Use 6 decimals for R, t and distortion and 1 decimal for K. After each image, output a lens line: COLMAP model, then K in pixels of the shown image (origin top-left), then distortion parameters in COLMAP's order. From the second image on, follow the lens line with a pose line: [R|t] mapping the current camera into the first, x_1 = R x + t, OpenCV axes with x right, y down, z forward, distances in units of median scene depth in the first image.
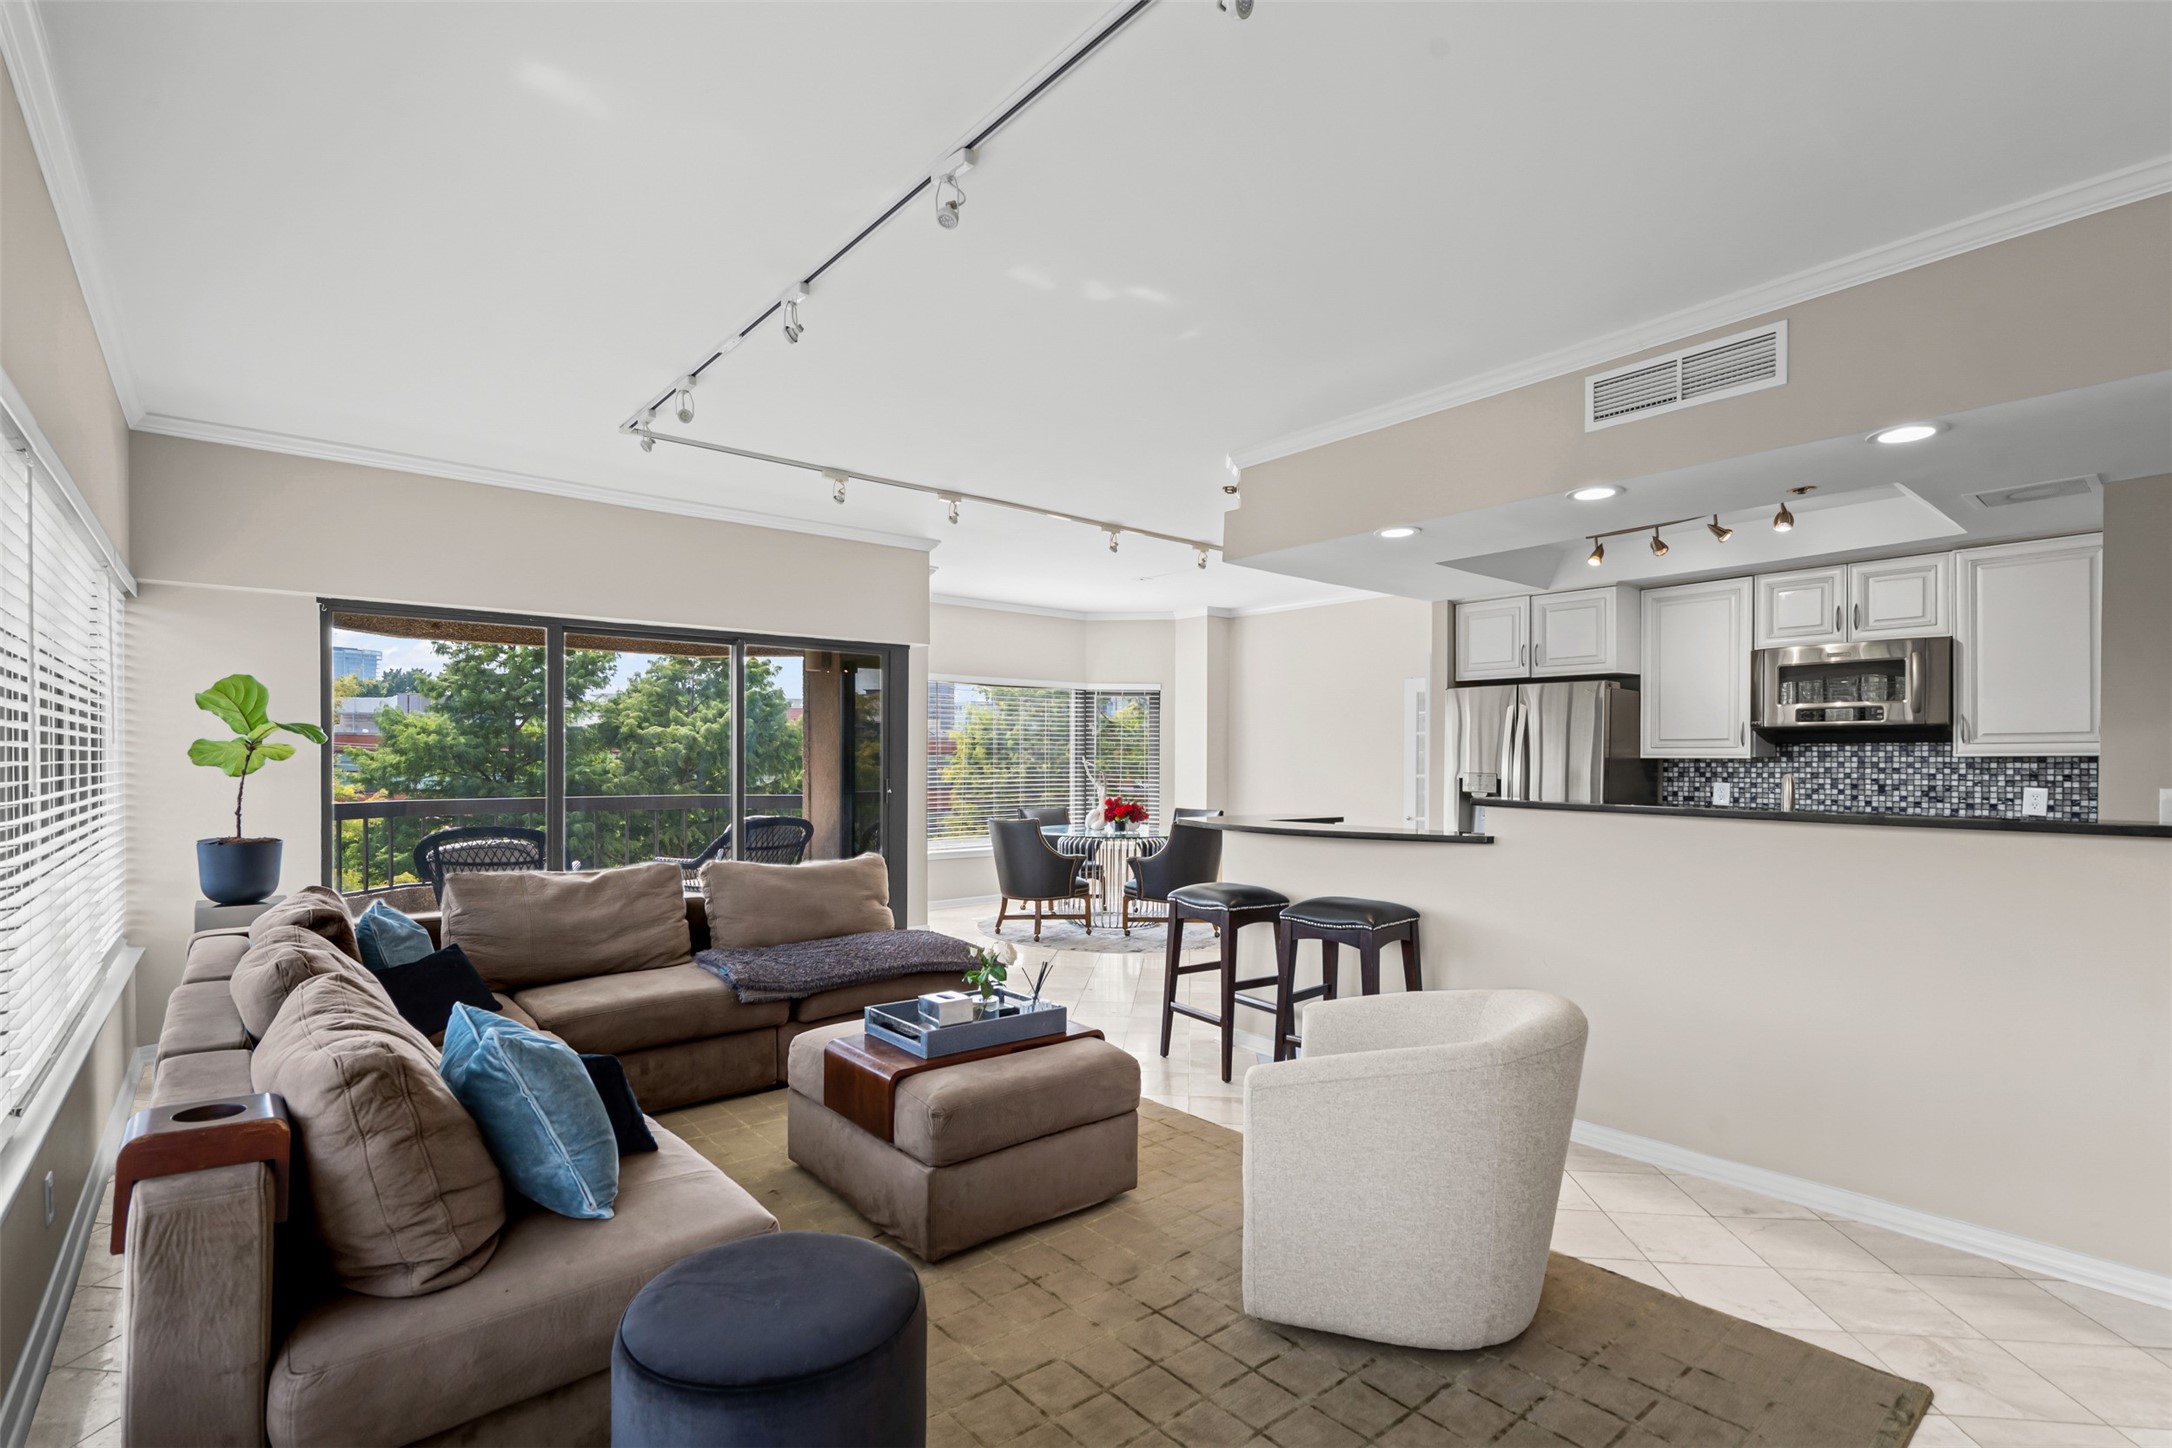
lens RADIAL K [[1016.2, 0, 1081.1], [0, 1016.2, 763.3], [0, 0, 1]] dist [0.001380, 0.000192]
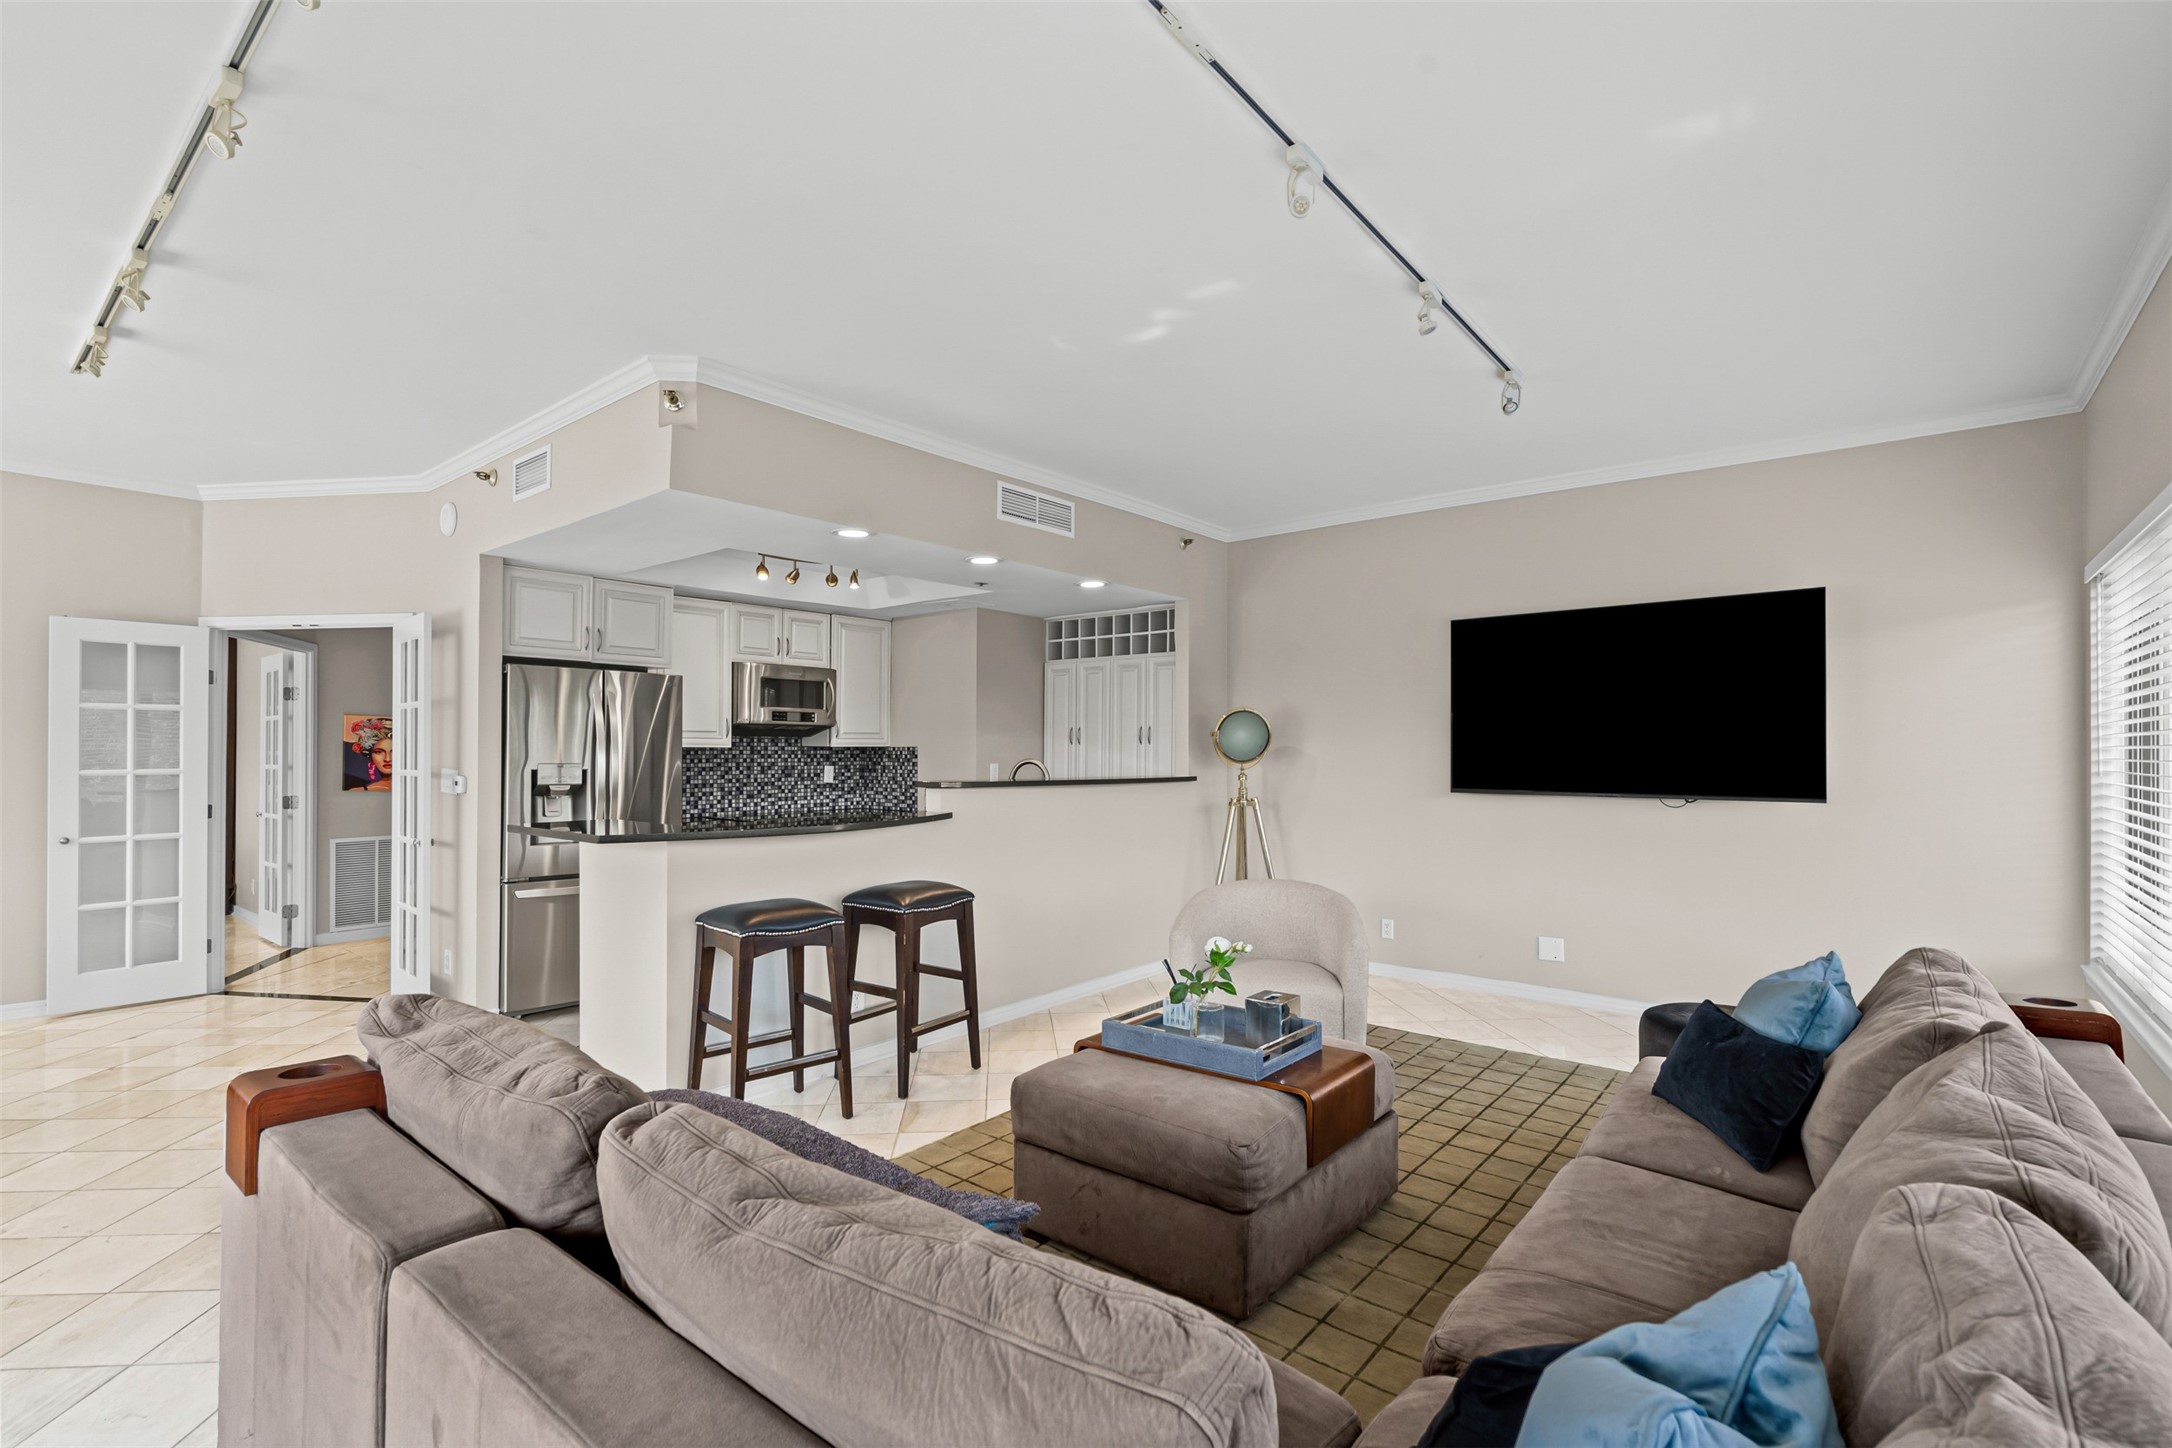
lens RADIAL K [[994.3, 0, 1079.6], [0, 994.3, 738.2], [0, 0, 1]] dist [0.003470, 0.000411]
pose [[-0.189863, 0.009337, 0.981766, -0.650145], [0.000989, 0.999956, -0.009318, -0.004536], [-0.981810, -0.000798, -0.189864, 0.845432]]
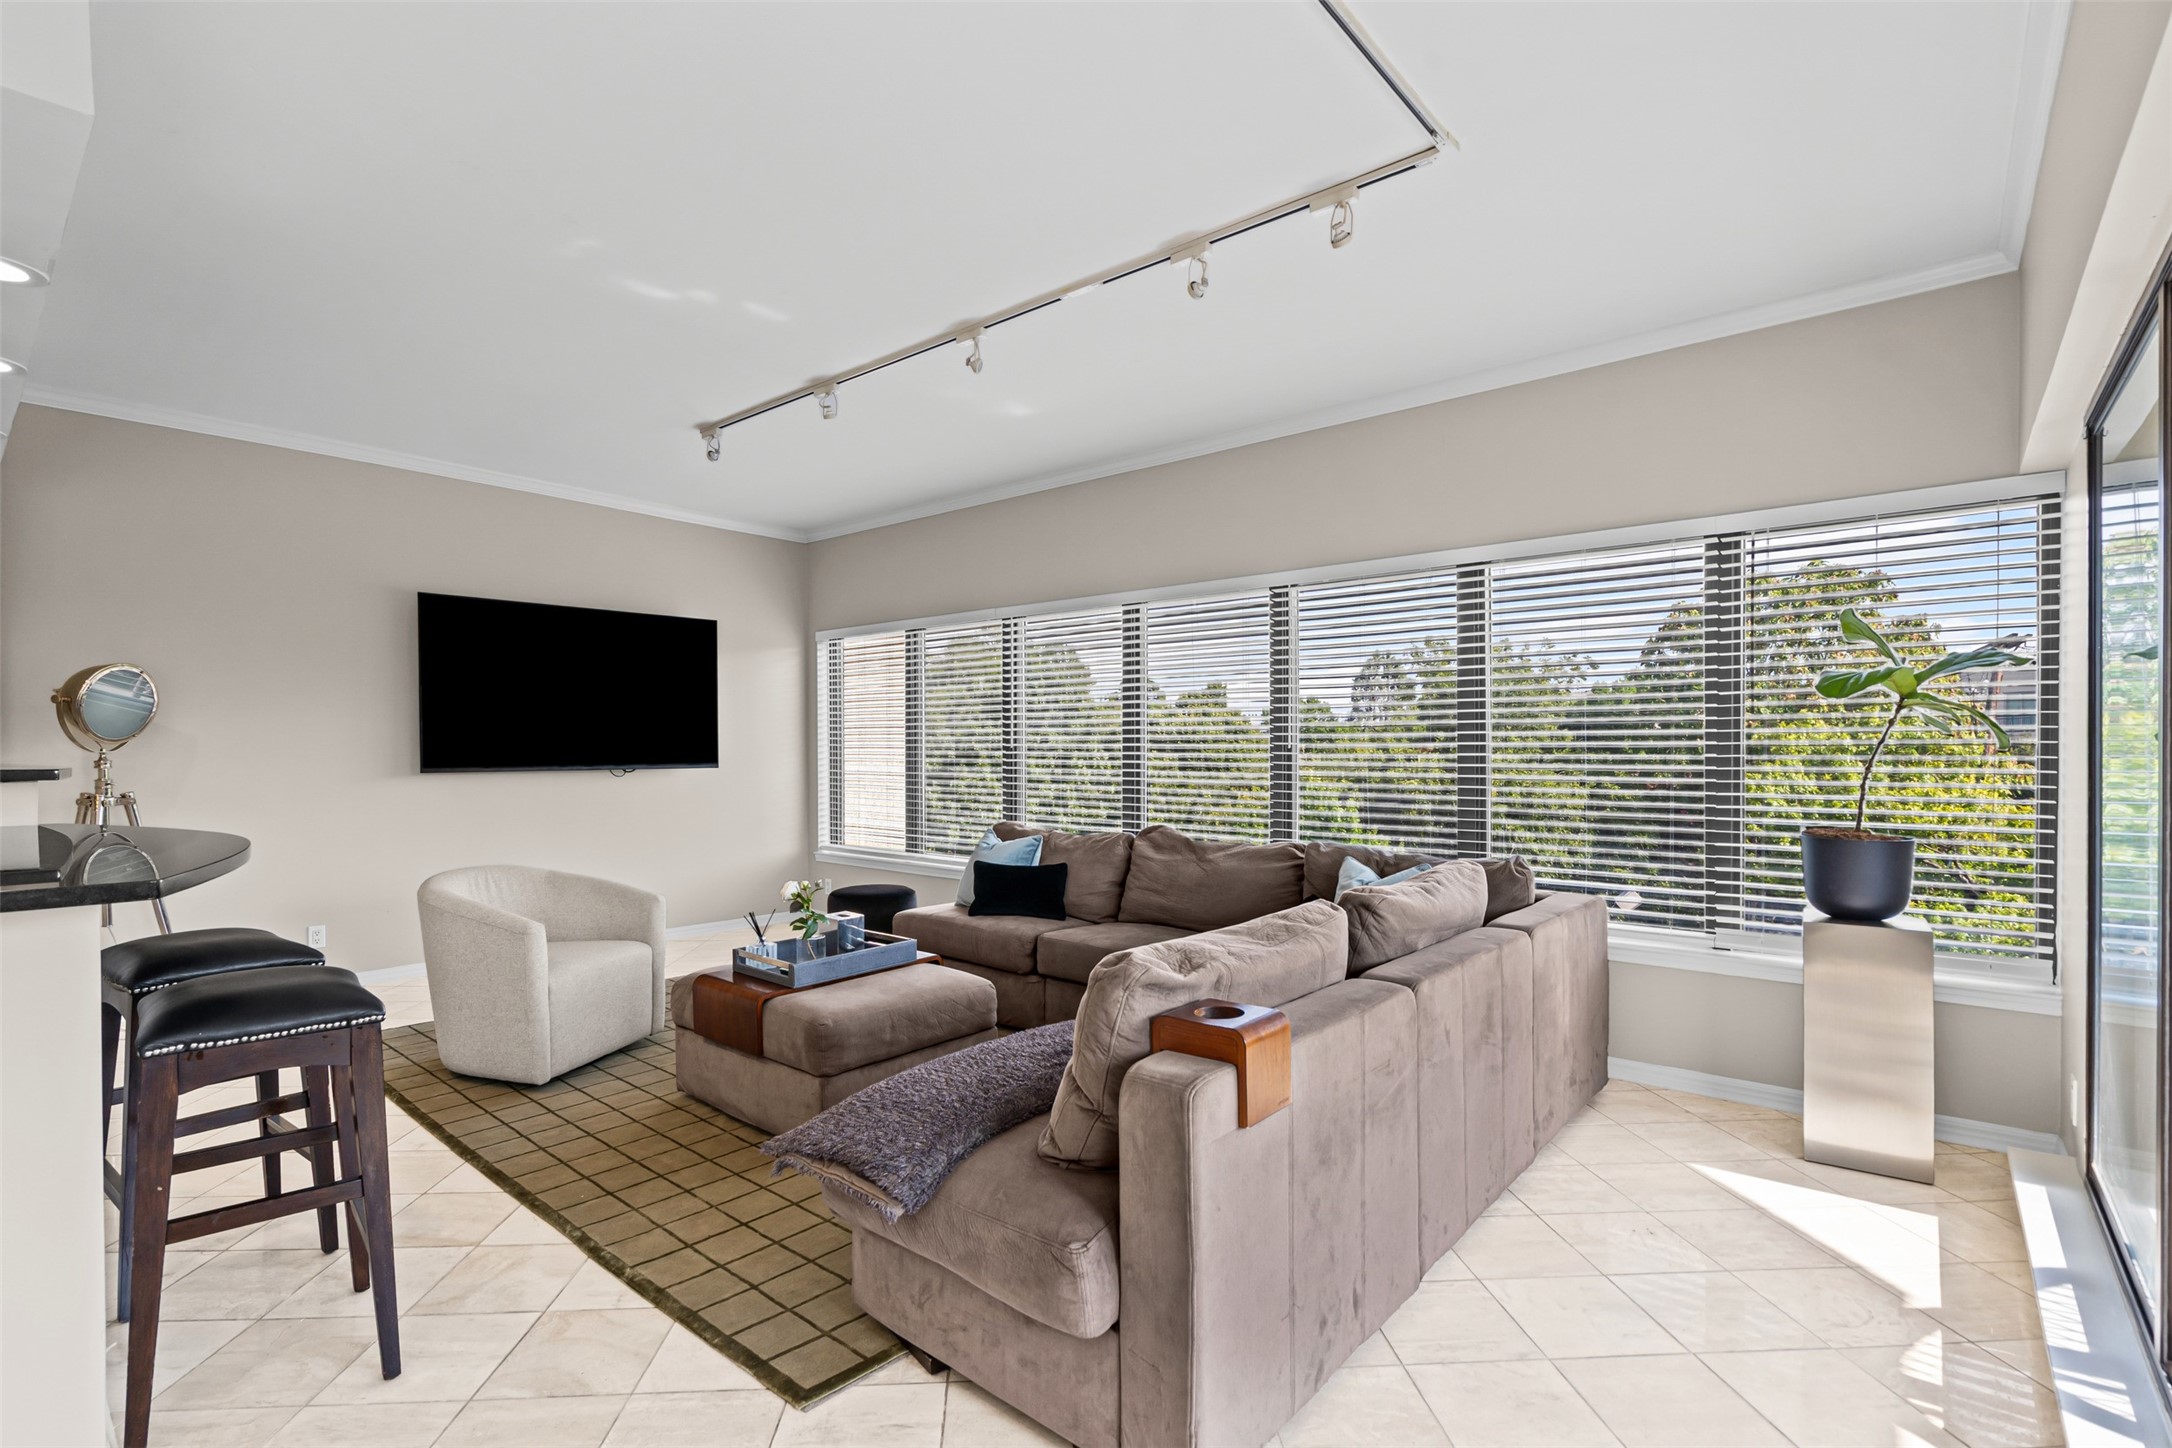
lens RADIAL K [[971.9, 0, 1093.0], [0, 971.9, 734.9], [0, 0, 1]] dist [0.001237, 0.000050]
pose [[-0.983669, -0.002148, -0.179976, -0.138798], [-0.000791, 0.999971, -0.007611, 0.013050], [0.179987, -0.007344, -0.983642, 1.383333]]
